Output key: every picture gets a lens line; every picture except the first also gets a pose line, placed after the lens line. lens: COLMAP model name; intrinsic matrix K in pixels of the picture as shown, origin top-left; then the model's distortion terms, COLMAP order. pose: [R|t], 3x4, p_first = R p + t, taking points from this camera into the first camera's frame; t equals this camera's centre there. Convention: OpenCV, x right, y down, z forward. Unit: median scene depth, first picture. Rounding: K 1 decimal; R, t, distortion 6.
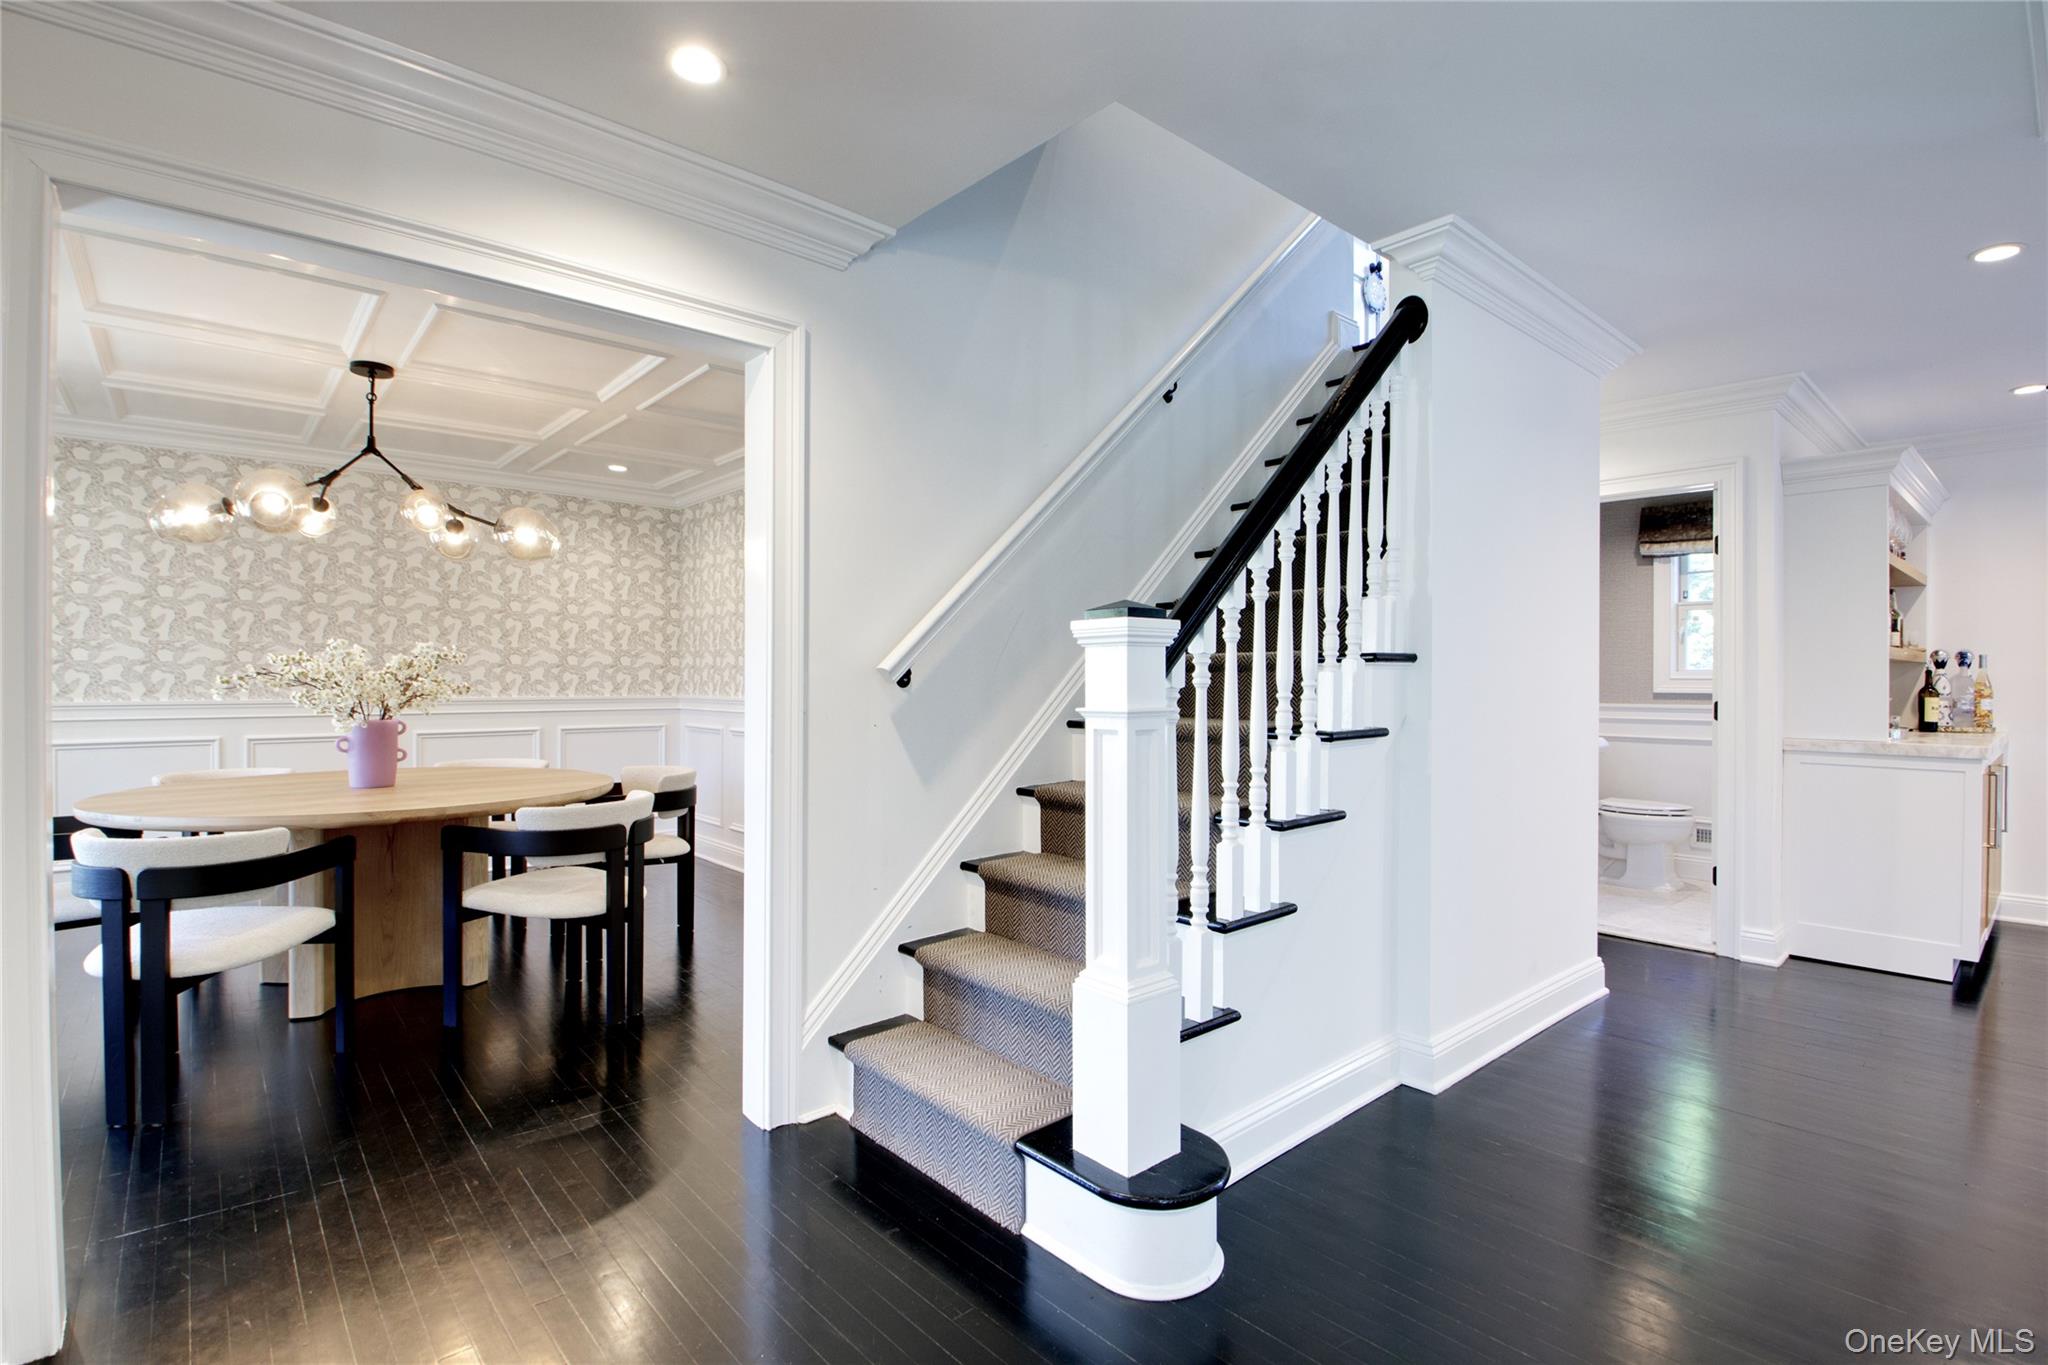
lens RADIAL K [[949.3, 0, 1034.1], [0, 949.3, 678.3], [0, 0, 1]] dist [0.026954, -0.032574]
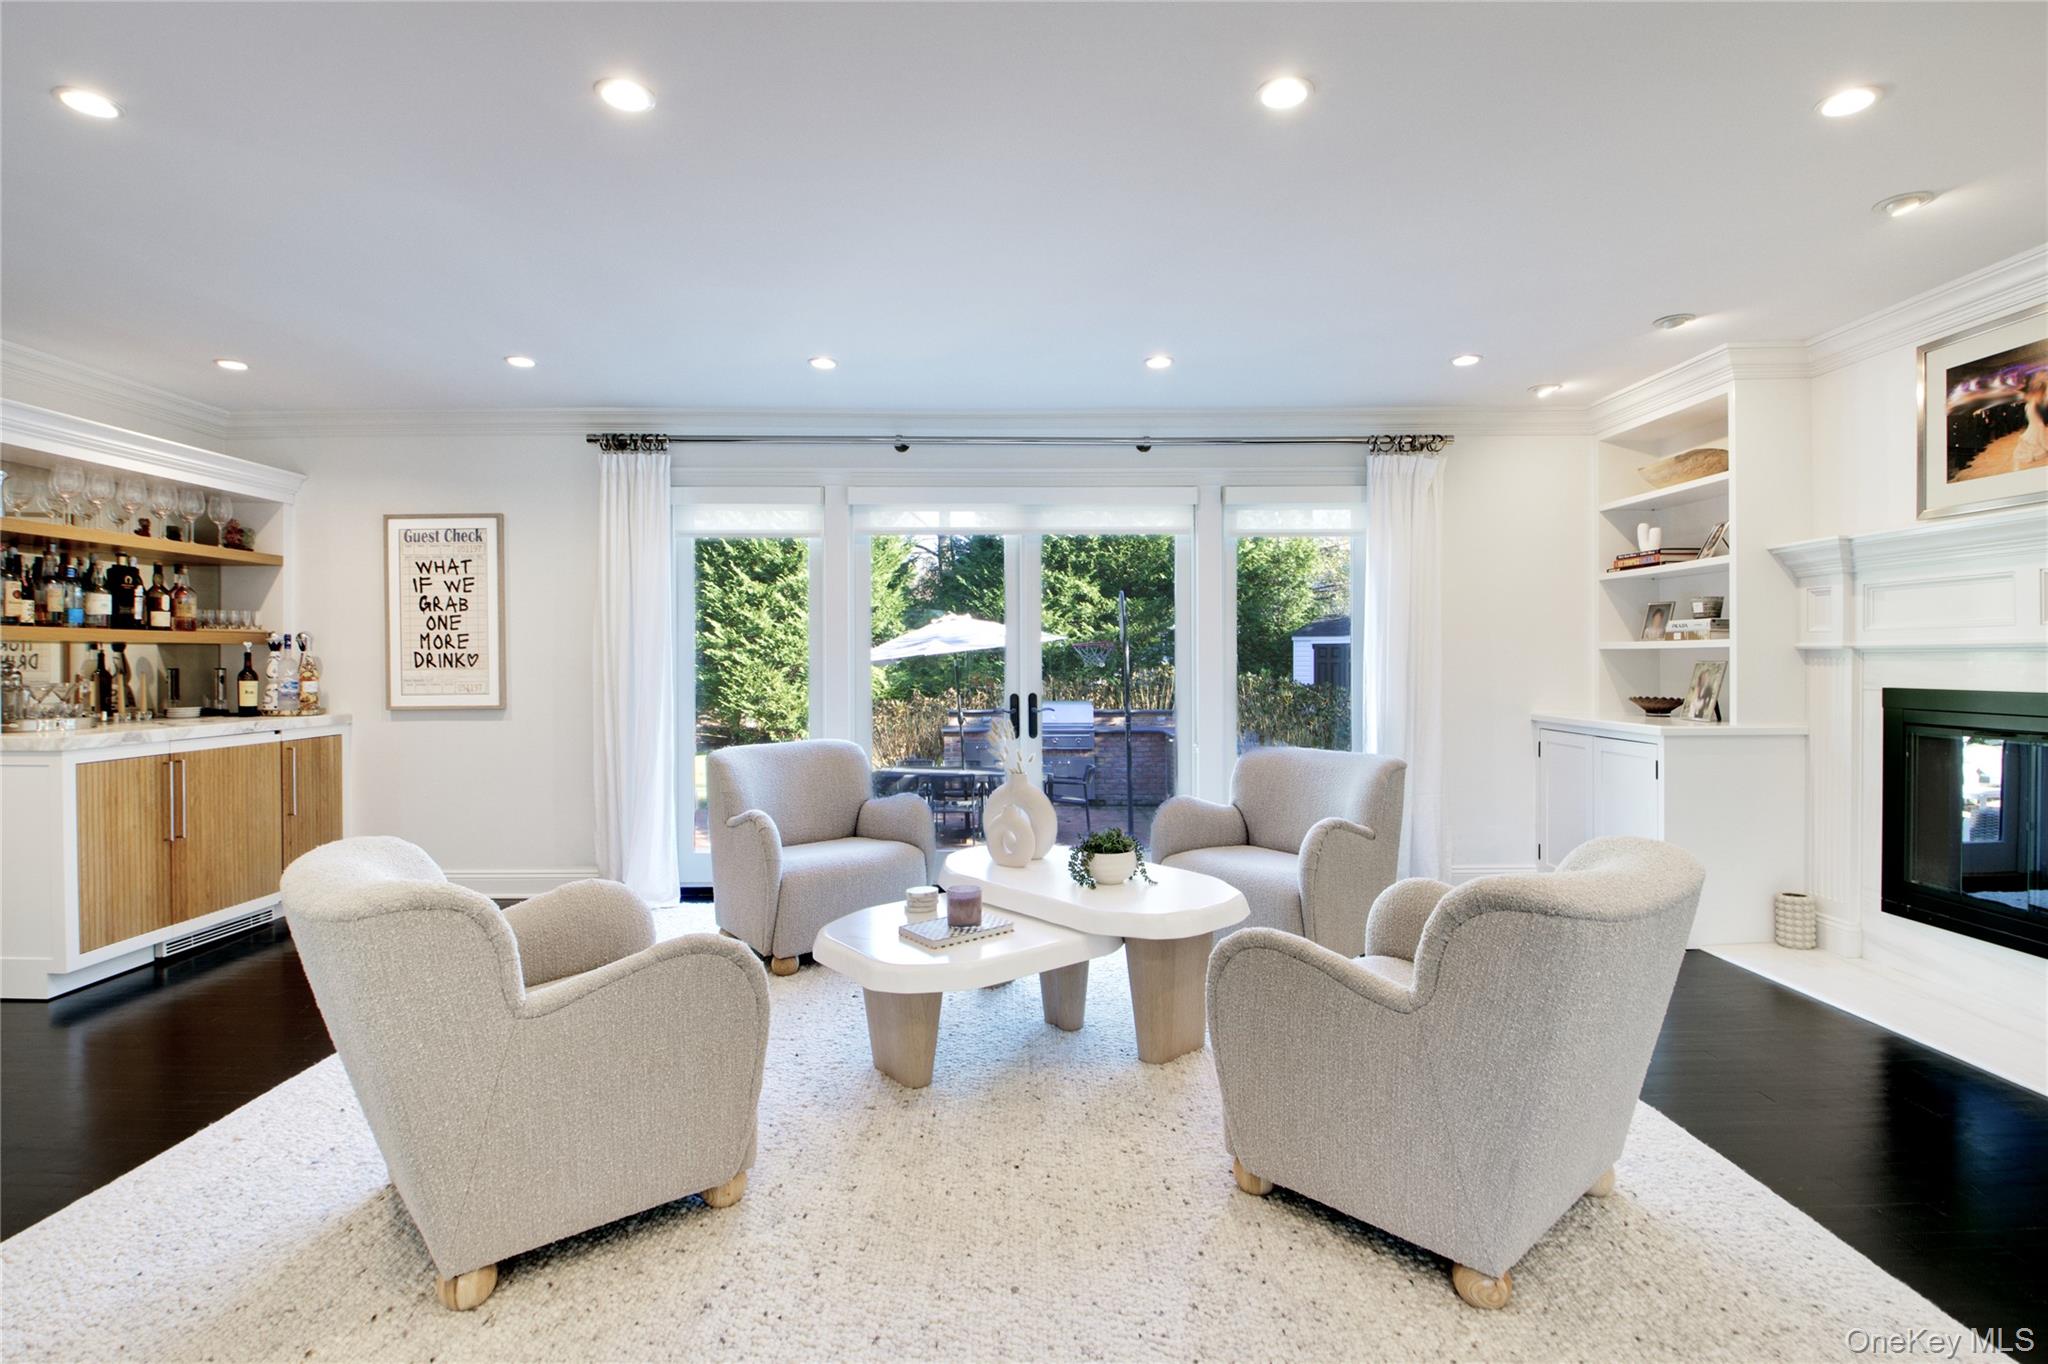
lens RADIAL K [[966.8, 0, 1015.5], [0, 966.8, 665.9], [0, 0, 1]] dist [-0.000073, -0.018299]
pose [[0.664393, -0.009796, 0.747320, 0.943058], [0.004757, 0.999949, 0.008879, 0.000341], [-0.747369, -0.002344, 0.664406, -0.298775]]
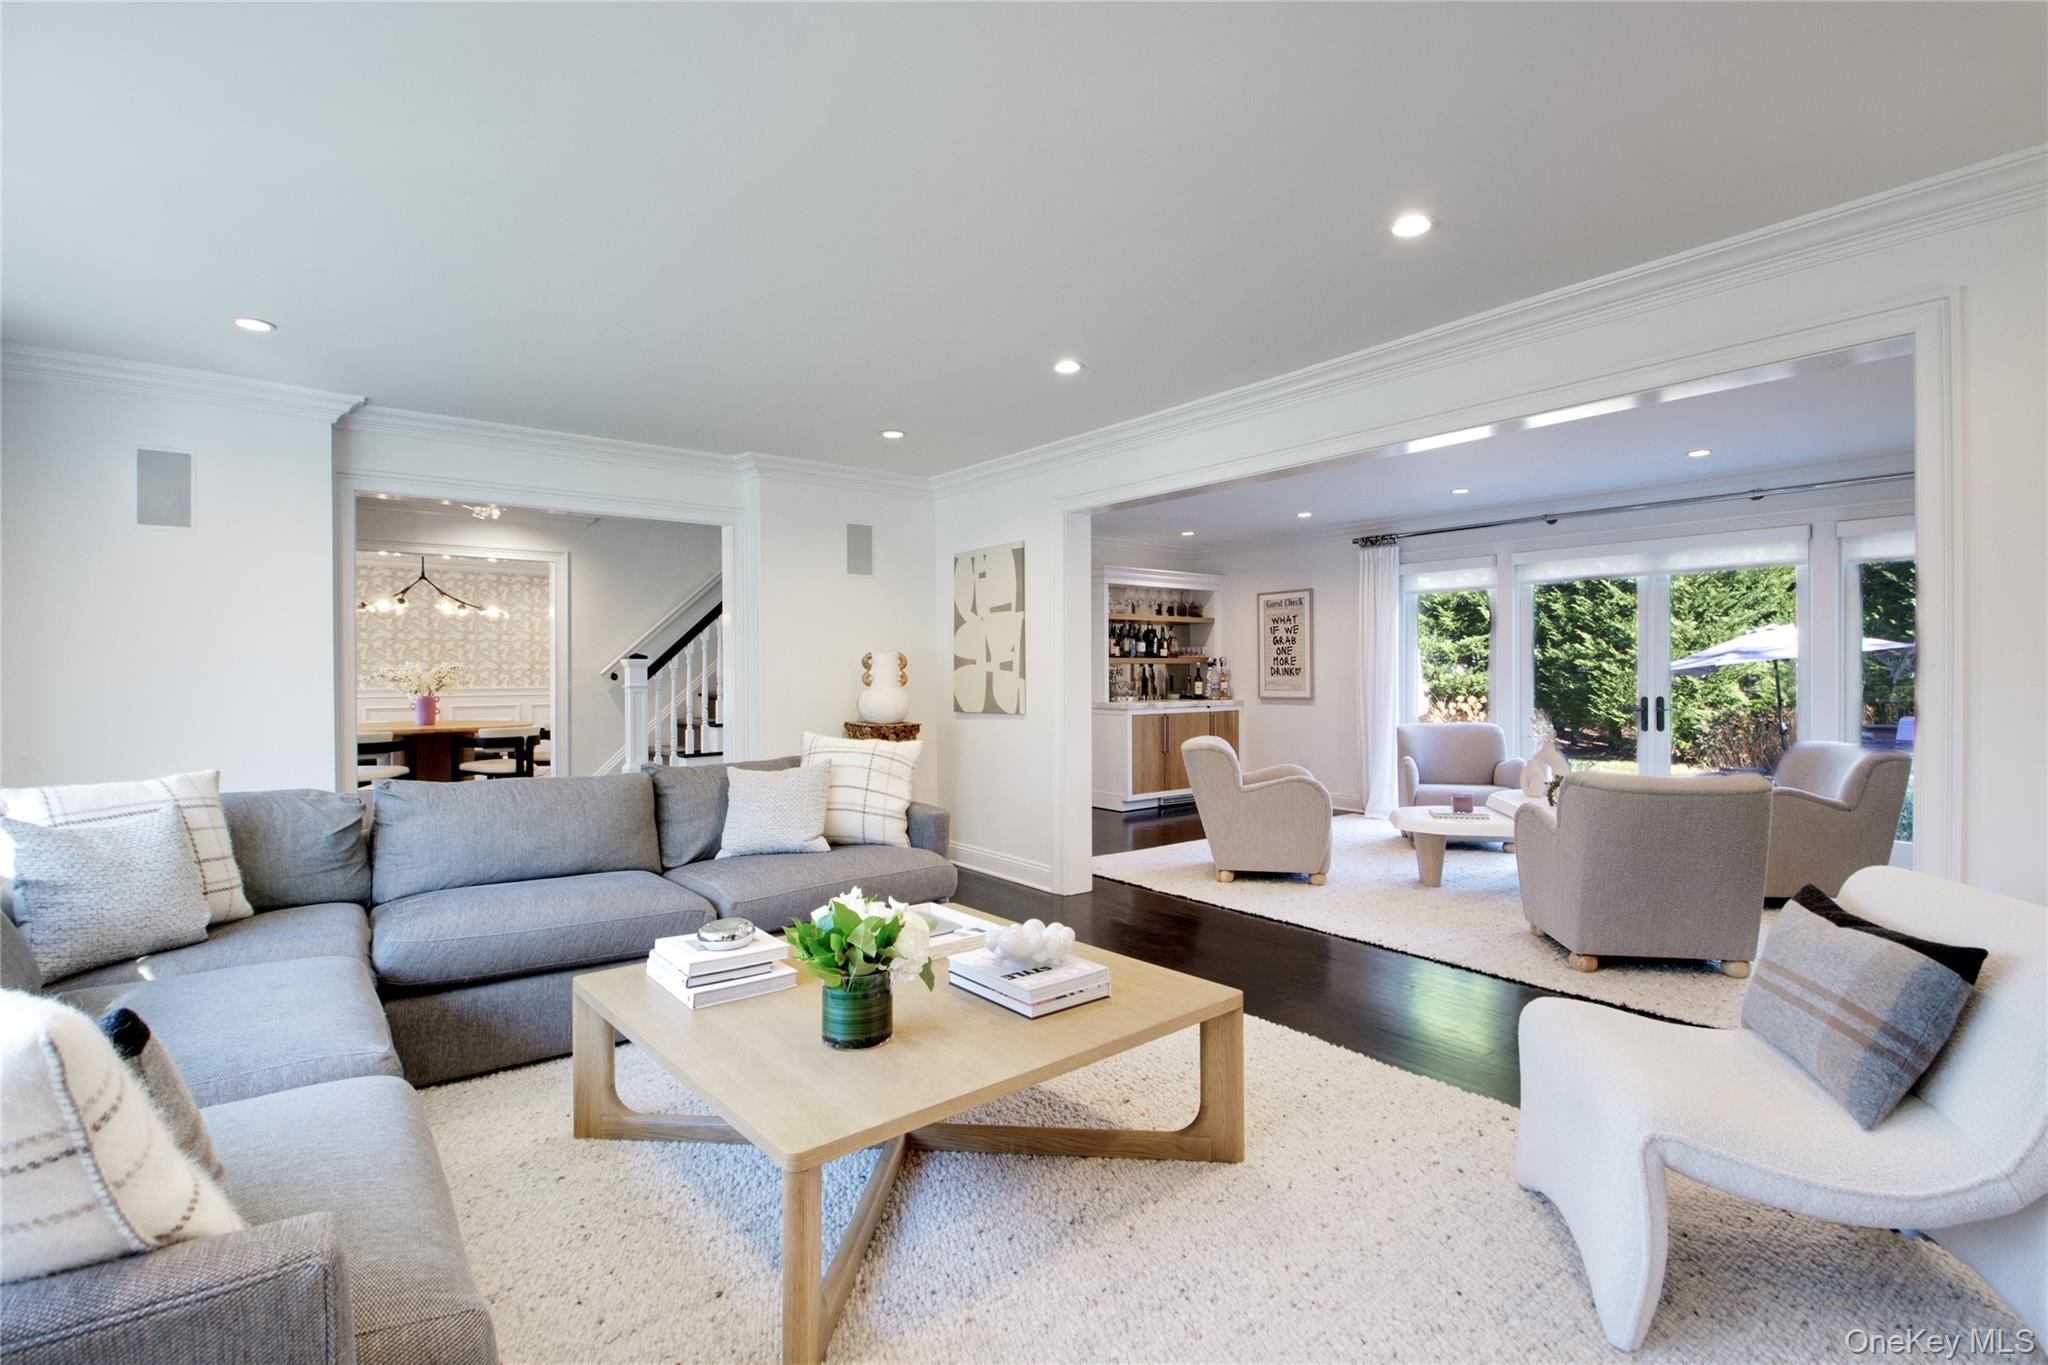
lens RADIAL K [[949.3, 0, 1034.1], [0, 949.3, 678.3], [0, 0, 1]] dist [0.026954, -0.032574]
pose [[0.998467, -0.007301, -0.054862, 0.918075], [0.007650, 0.999952, 0.006150, -0.001771], [0.054815, -0.006560, 0.998475, -1.241408]]
